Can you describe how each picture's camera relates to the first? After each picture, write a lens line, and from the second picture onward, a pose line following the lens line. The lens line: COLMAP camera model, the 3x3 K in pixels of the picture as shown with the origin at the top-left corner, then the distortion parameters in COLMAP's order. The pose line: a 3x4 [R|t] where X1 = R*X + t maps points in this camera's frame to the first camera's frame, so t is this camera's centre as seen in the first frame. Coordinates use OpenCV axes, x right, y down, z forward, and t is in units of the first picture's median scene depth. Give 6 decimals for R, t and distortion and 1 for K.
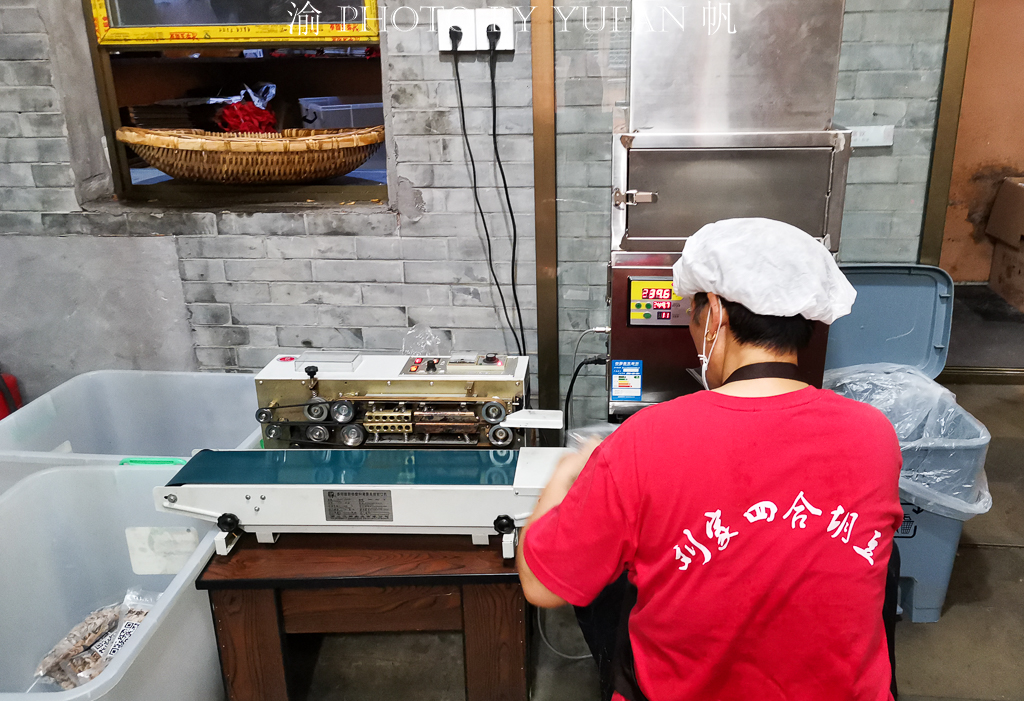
lens RADIAL K [[898.1, 0, 515.1], [0, 898.1, 351.9], [0, 0, 1]] dist [0.006727, 0.001227]
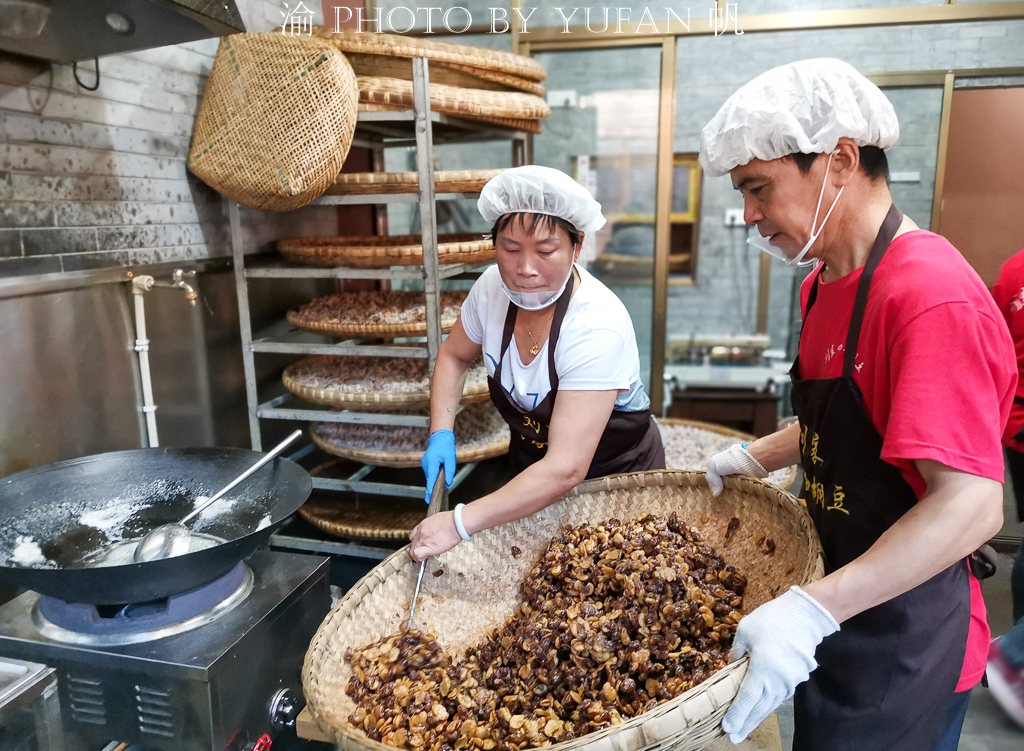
lens RADIAL K [[776.8, 0, 509.5], [0, 776.8, 376.2], [0, 0, 1]] dist [-0.002928, -0.006526]
pose [[0.996498, 0.032894, -0.076879, -0.515777], [-0.042412, 0.991167, -0.125653, 0.408977], [0.072067, 0.128474, 0.989091, -1.212761]]
